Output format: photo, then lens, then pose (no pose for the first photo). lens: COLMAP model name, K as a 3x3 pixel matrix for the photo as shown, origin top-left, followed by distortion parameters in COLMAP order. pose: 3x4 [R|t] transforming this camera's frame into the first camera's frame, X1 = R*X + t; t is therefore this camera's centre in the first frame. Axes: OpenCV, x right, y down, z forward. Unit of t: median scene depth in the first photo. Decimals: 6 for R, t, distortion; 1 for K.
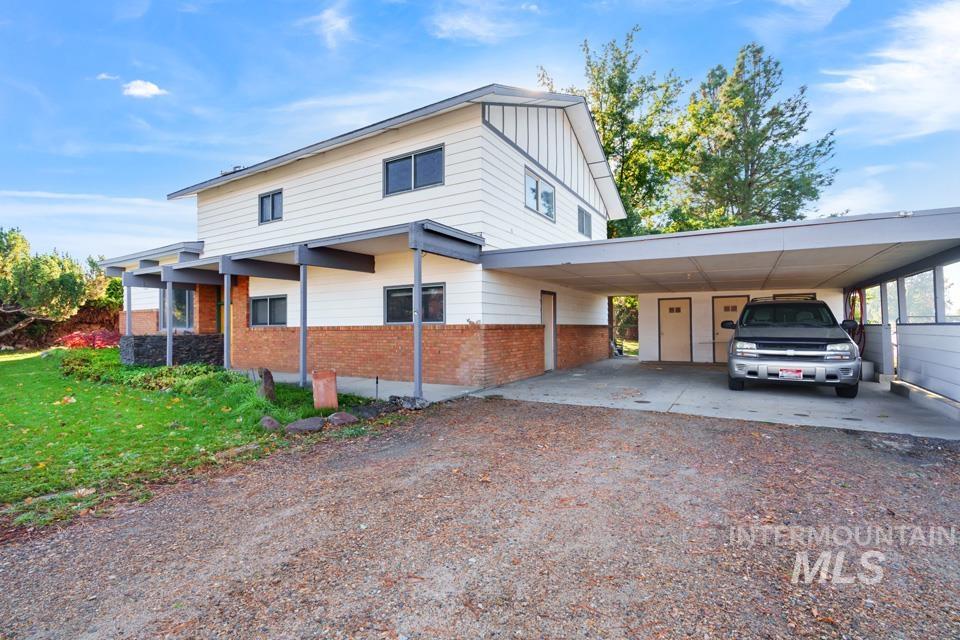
lens RADIAL K [[437.6, 0, 478.7], [0, 437.6, 320.6], [0, 0, 1]] dist [-0.009198, 0.002815]
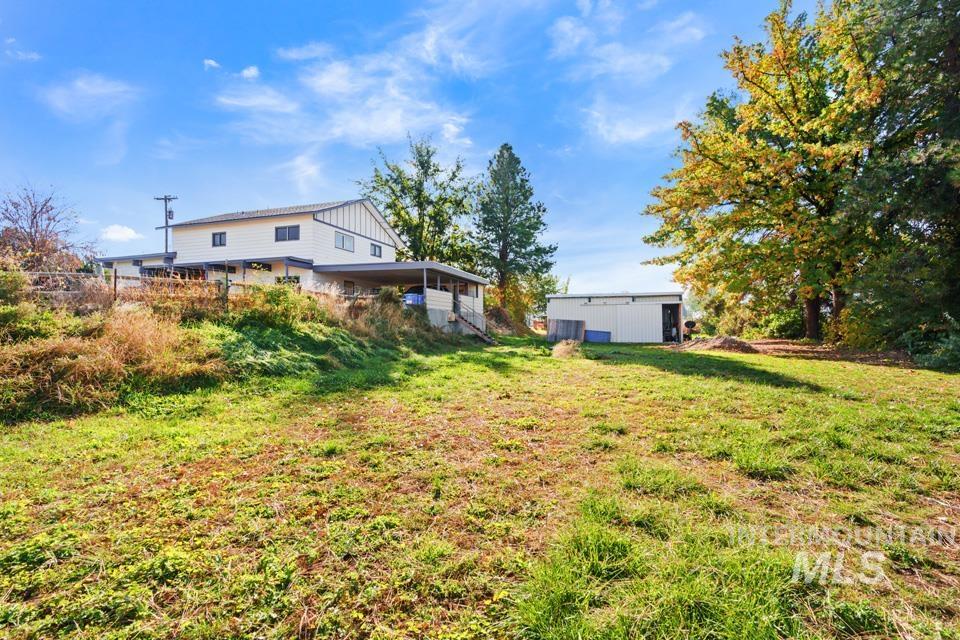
lens RADIAL K [[437.6, 0, 480.6], [0, 437.6, 320.0], [0, 0, 1]] dist [-0.009198, 0.002815]
pose [[0.974299, 0.009802, 0.225046, 0.368446], [-0.011093, 0.999928, 0.004473, 0.141004], [-0.224986, -0.006854, 0.974338, -1.691012]]
